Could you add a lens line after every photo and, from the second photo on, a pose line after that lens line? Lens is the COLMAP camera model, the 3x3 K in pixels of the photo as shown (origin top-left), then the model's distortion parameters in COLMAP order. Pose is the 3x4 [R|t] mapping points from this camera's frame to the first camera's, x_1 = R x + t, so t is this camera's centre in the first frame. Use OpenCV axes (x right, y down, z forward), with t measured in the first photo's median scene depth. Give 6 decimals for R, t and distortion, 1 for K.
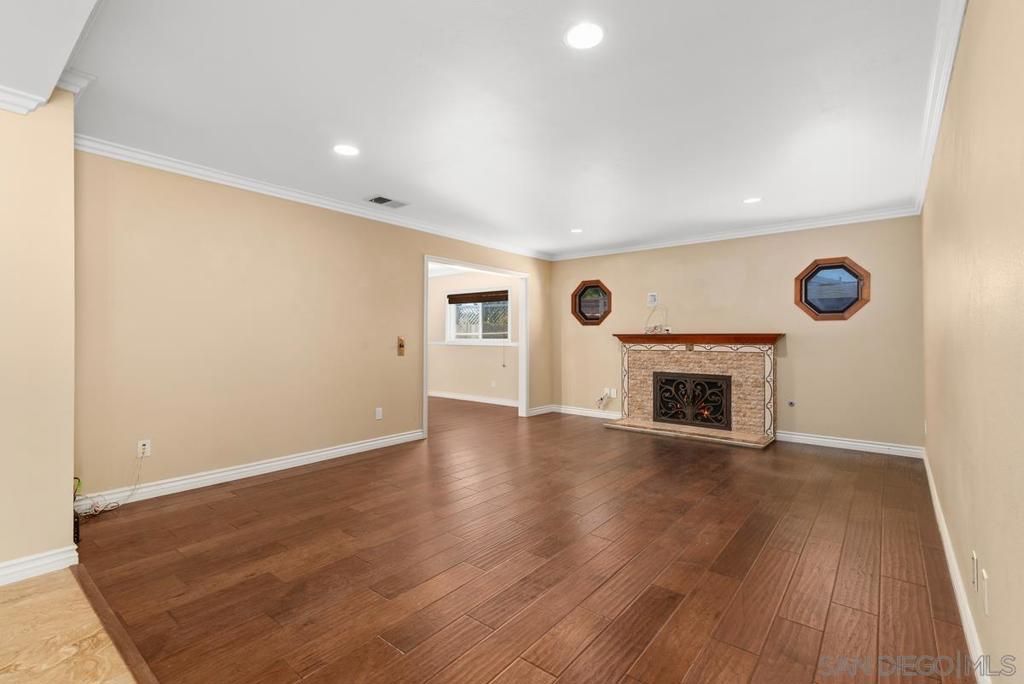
lens RADIAL K [[455.9, 0, 537.6], [0, 455.9, 340.5], [0, 0, 1]] dist [0.000591, 0.000060]
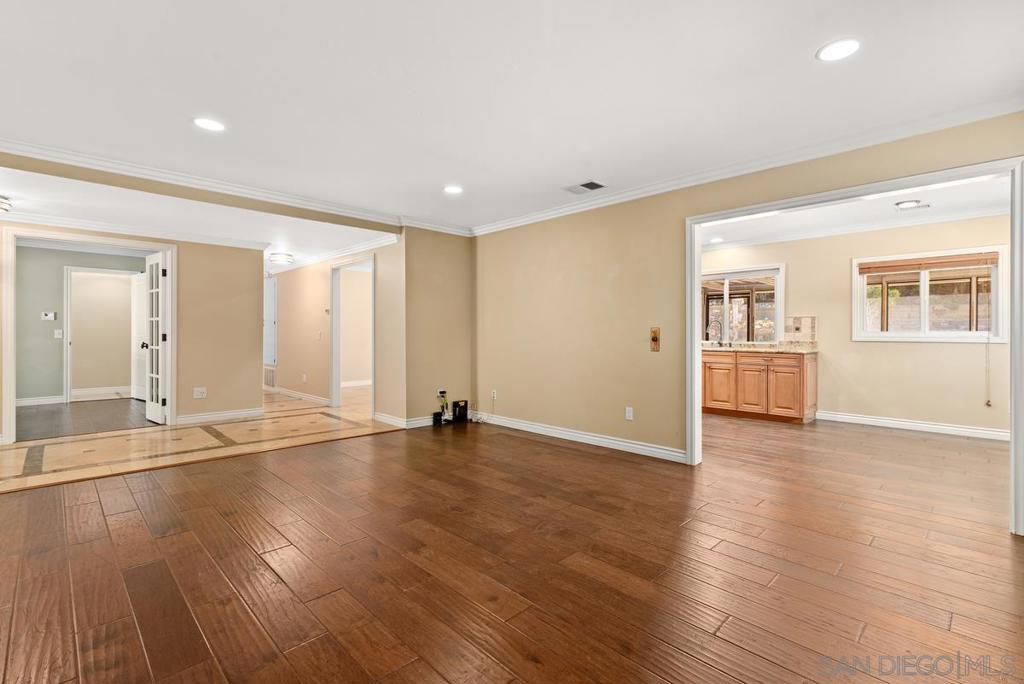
lens RADIAL K [[471.1, 0, 512.9], [0, 471.1, 338.1], [0, 0, 1]] dist [-0.000790, 0.000082]
pose [[-0.150707, 0.009615, -0.988532, 0.582924], [-0.002745, 0.999945, 0.010144, 0.001575], [0.988575, 0.004243, -0.150672, 0.870992]]
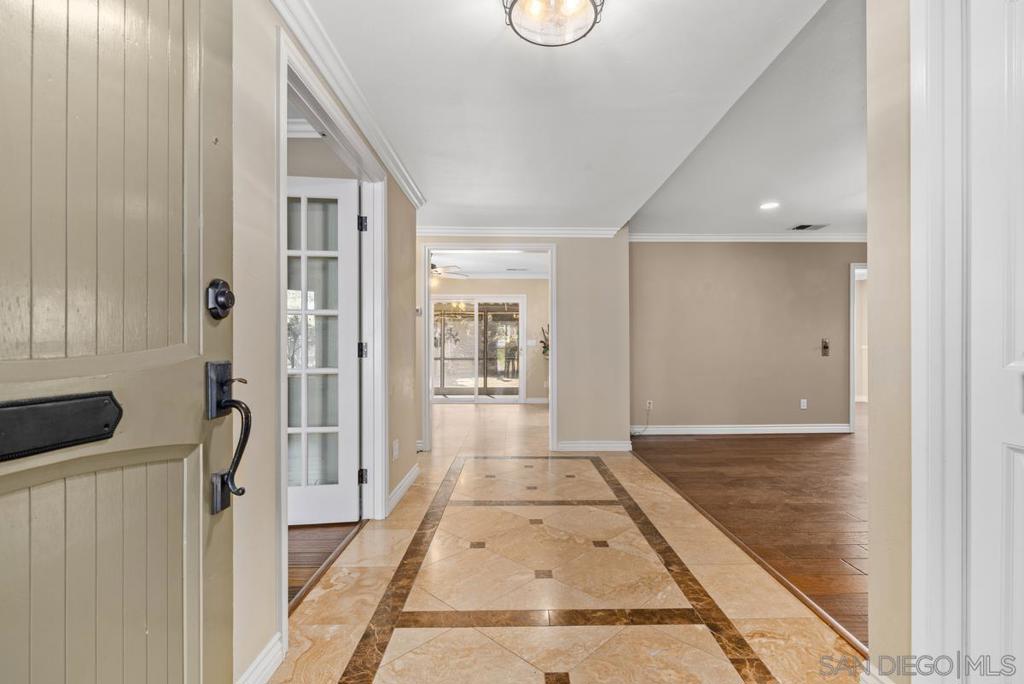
lens RADIAL K [[467.3, 0, 512.0], [0, 467.3, 342.0], [0, 0, 1]] dist [0.000705, 0.000013]
pose [[0.600724, -0.010537, -0.799387, 0.162251], [0.001927, 0.999929, -0.011732, 0.010753], [0.799454, 0.005508, 0.600702, -0.322317]]
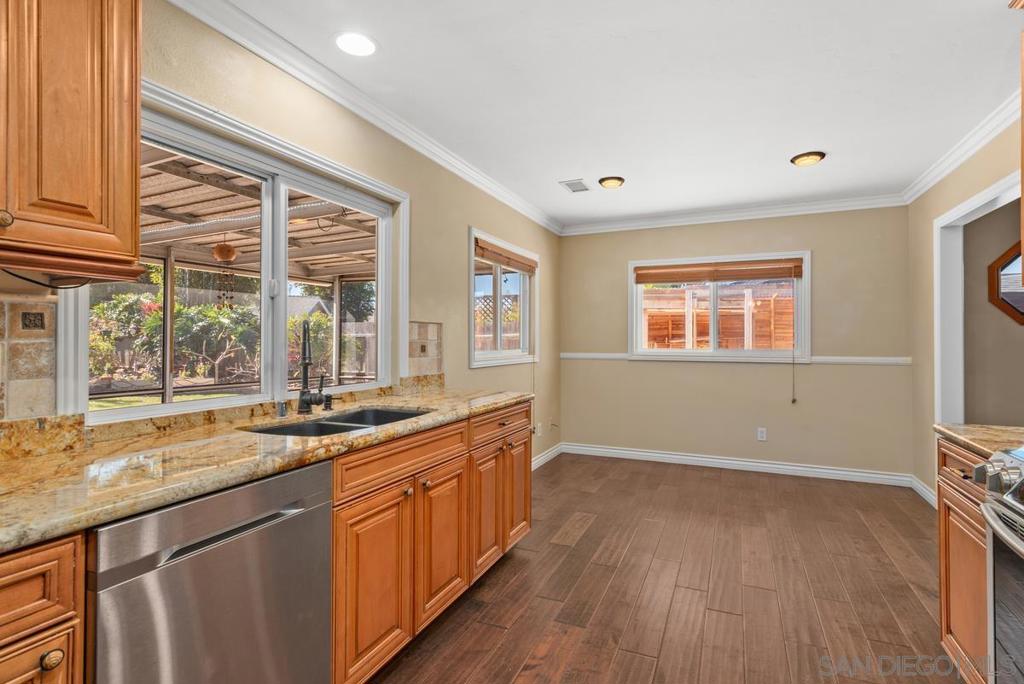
lens RADIAL K [[506.4, 0, 511.1], [0, 506.4, 336.1], [0, 0, 1]] dist [-0.001596, -0.000597]
pose [[0.974118, 0.000687, 0.226041, -0.851153], [0.001191, 0.999966, -0.008171, -0.023250], [-0.226039, 0.008229, 0.974083, 0.800959]]
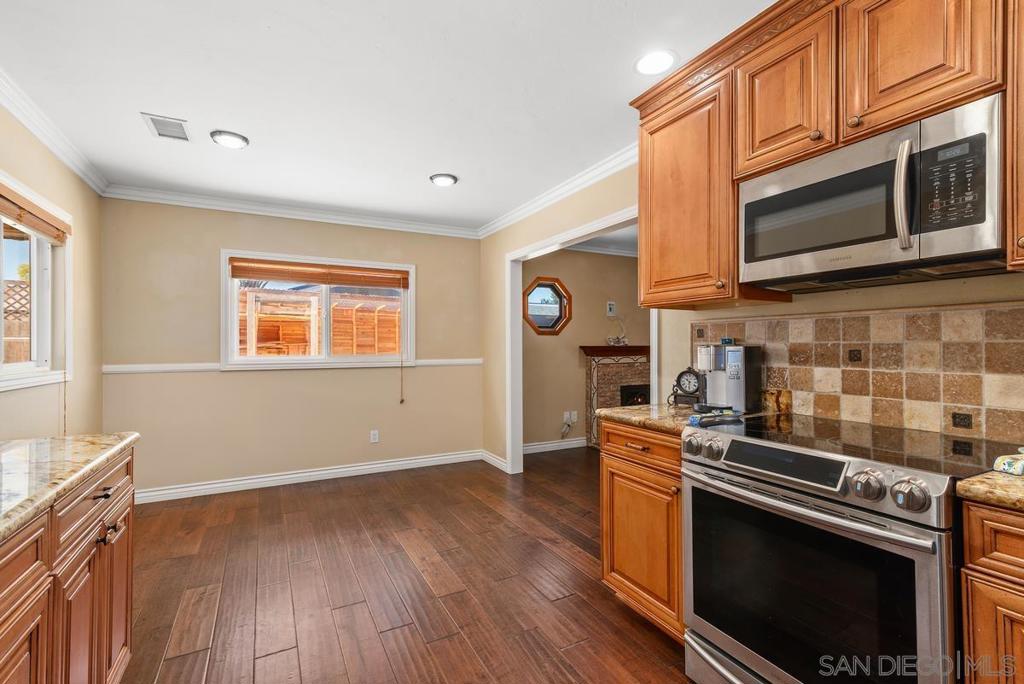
lens RADIAL K [[469.2, 0, 526.9], [0, 469.2, 342.0], [0, 0, 1]] dist [0.014776, -0.000089]
pose [[0.405559, 0.003653, 0.914062, -0.893777], [0.006114, 0.999959, -0.006709, -0.021656], [-0.914048, 0.008310, 0.405520, 0.983526]]
